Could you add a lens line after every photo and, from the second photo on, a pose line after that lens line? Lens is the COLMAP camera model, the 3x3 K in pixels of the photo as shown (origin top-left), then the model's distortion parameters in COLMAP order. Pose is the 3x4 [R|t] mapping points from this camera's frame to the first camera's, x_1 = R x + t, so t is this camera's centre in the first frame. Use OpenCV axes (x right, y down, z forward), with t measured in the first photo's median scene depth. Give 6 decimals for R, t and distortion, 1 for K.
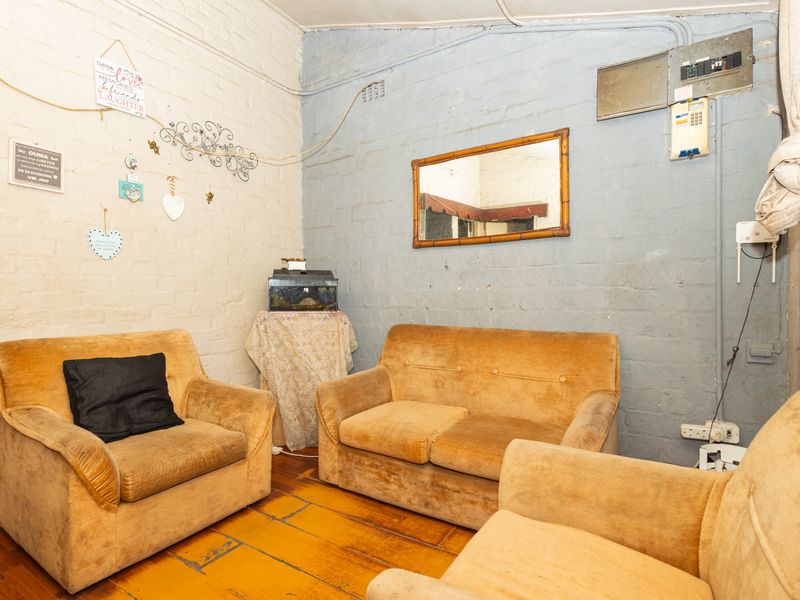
lens RADIAL K [[413.1, 0, 401.6], [0, 413.1, 302.4], [0, 0, 1]] dist [0.003186, 0.000218]
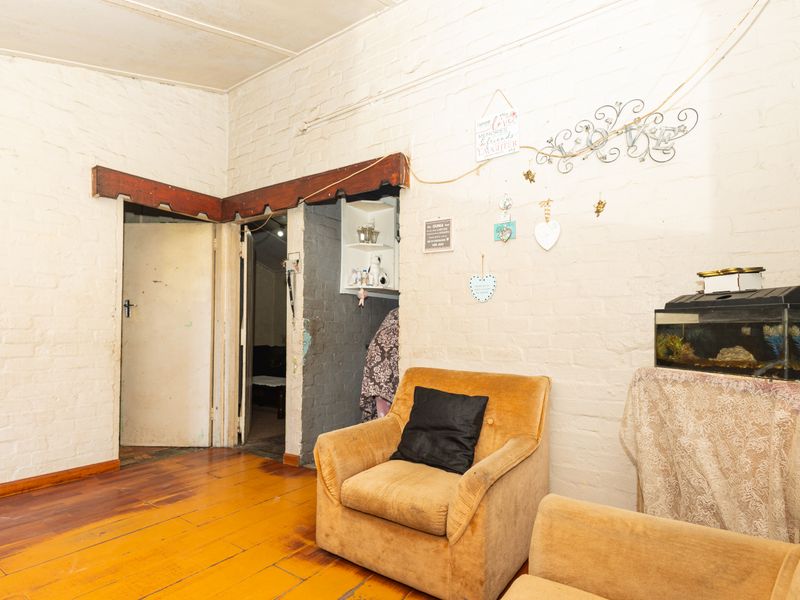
lens RADIAL K [[429.9, 0, 400.2], [0, 429.9, 332.0], [0, 0, 1]] dist [0.003034, 0.000512]
pose [[-0.046174, -0.001257, -0.998933, 0.358256], [-0.037039, 0.999314, 0.000455, -0.016598], [0.998247, 0.037020, -0.046189, 0.734500]]
